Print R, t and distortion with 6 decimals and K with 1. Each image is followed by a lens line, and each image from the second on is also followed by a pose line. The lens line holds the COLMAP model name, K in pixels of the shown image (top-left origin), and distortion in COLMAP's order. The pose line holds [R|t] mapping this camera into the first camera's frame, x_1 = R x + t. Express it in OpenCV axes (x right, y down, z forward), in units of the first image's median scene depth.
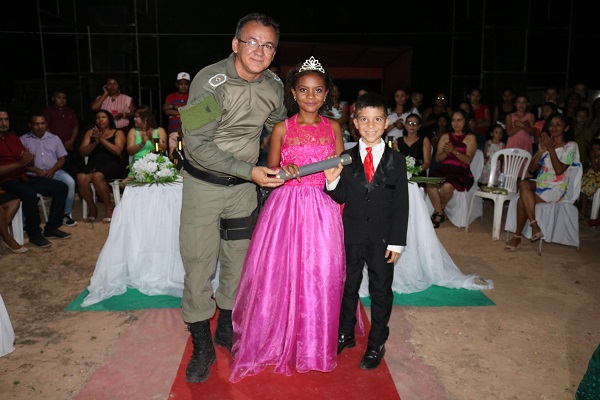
lens RADIAL K [[497.7, 0, 300.0], [0, 497.7, 200.0], [0, 0, 1]] dist [-0.143615, 0.098931]
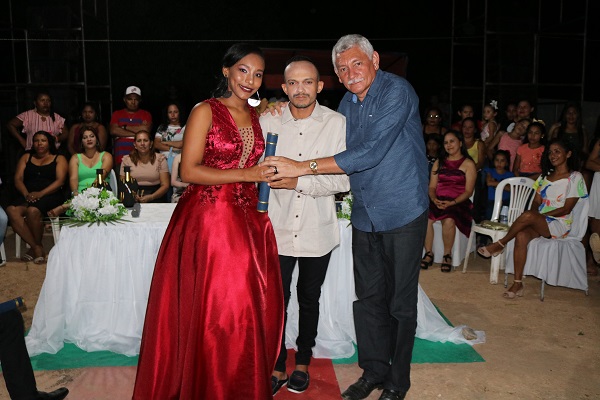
lens RADIAL K [[588.5, 0, 300.0], [0, 588.5, 200.0], [0, 0, 1]] dist [-0.093922, 0.016323]
pose [[0.999560, -0.000502, 0.029642, 0.035760], [0.001876, 0.998923, -0.046364, -0.024260], [-0.029587, 0.046399, 0.998485, -0.044779]]
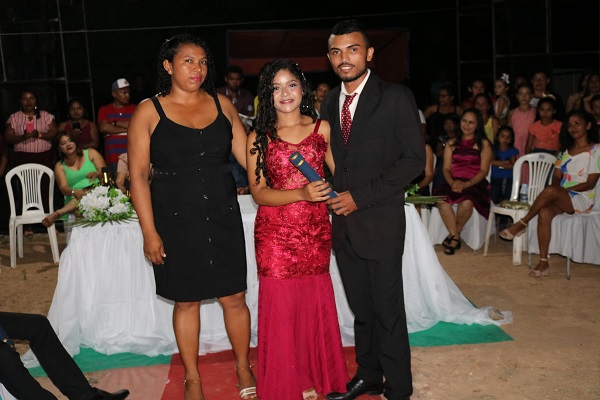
lens RADIAL K [[653.9, 0, 300.0], [0, 653.9, 200.0], [0, 0, 1]] dist [-0.084104, 0.024255]
pose [[0.997720, -0.056109, 0.037507, -0.003657], [0.057550, 0.997600, -0.038502, -0.008605], [-0.035257, 0.040573, 0.998554, -0.131126]]
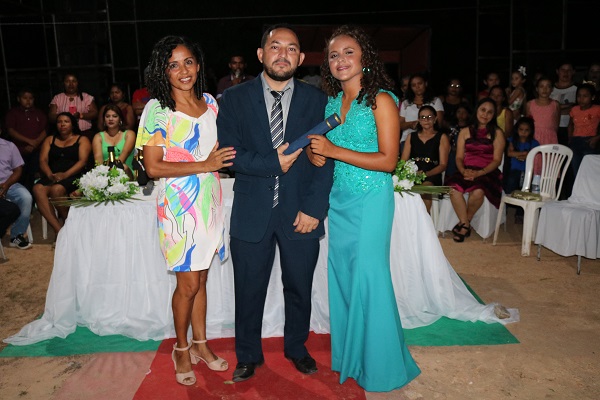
lens RADIAL K [[556.9, 0, 300.0], [0, 556.9, 200.0], [0, 0, 1]] dist [-0.091152, 0.012622]
pose [[0.999264, -0.023646, -0.030211, 0.064343], [0.023565, 0.999718, -0.003029, -0.025181], [0.030274, 0.002315, 0.999539, 0.069488]]
